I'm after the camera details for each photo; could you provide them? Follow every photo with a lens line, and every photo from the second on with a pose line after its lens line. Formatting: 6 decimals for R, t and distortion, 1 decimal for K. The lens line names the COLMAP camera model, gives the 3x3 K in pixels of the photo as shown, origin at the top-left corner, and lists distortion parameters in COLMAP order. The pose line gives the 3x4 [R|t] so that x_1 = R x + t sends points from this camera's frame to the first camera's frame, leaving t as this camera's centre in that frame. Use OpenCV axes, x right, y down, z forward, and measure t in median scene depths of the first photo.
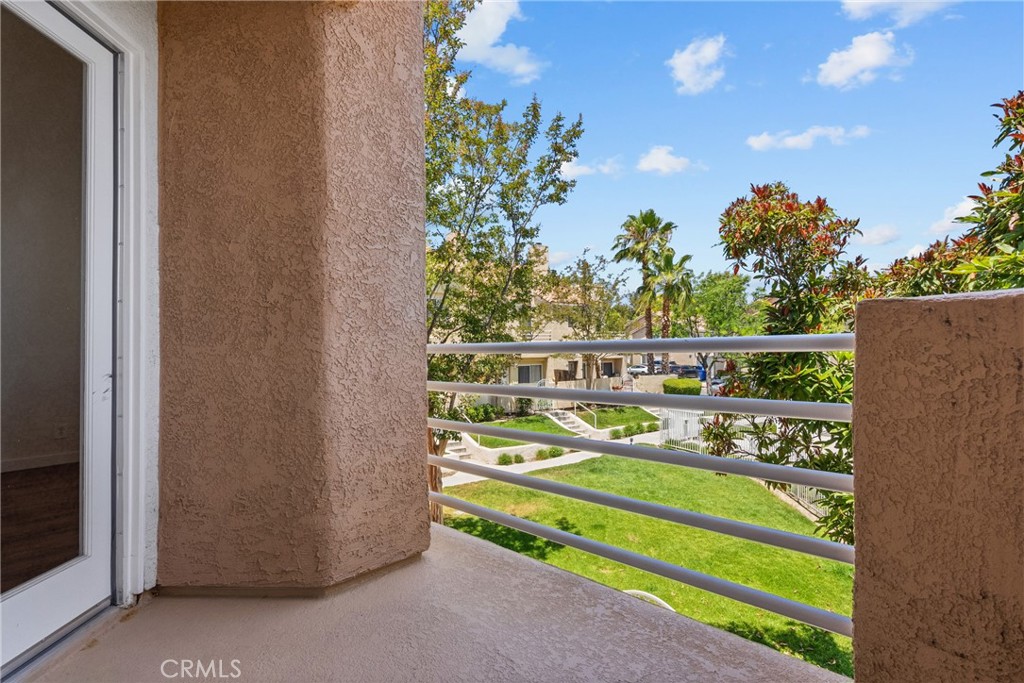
lens RADIAL K [[465.5, 0, 511.7], [0, 465.5, 343.6], [0, 0, 1]] dist [-0.003068, 0.000049]
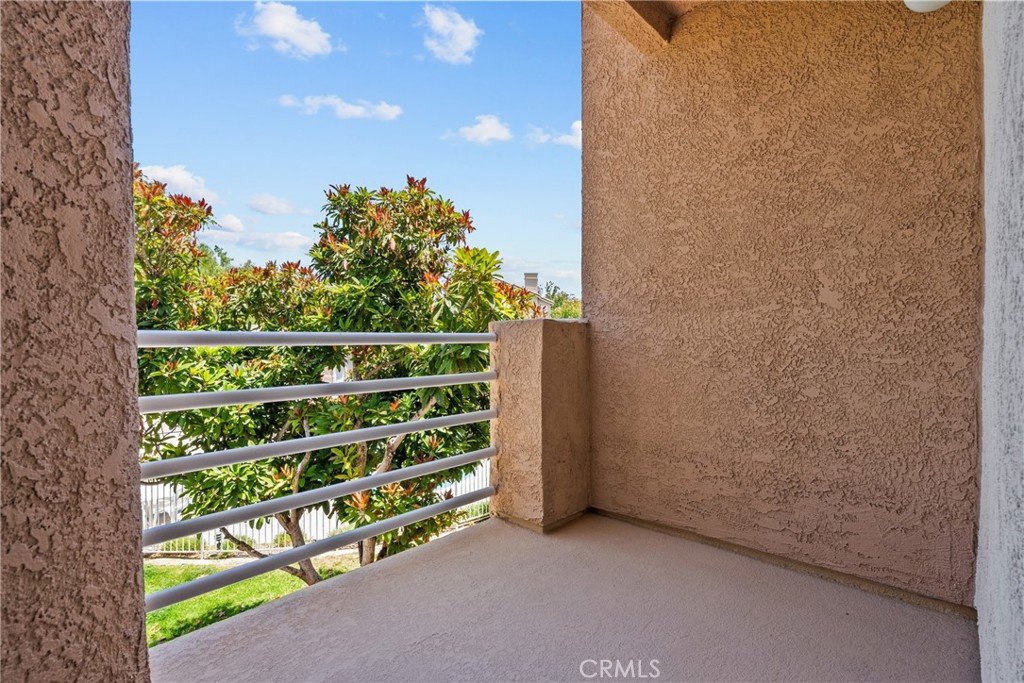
lens RADIAL K [[465.5, 0, 511.7], [0, 465.5, 343.6], [0, 0, 1]] dist [-0.003068, 0.000049]
pose [[0.029397, 0.005896, 0.999550, -0.832058], [-0.011928, 0.999913, -0.005548, 0.018085], [-0.999497, -0.011760, 0.029465, 0.626476]]
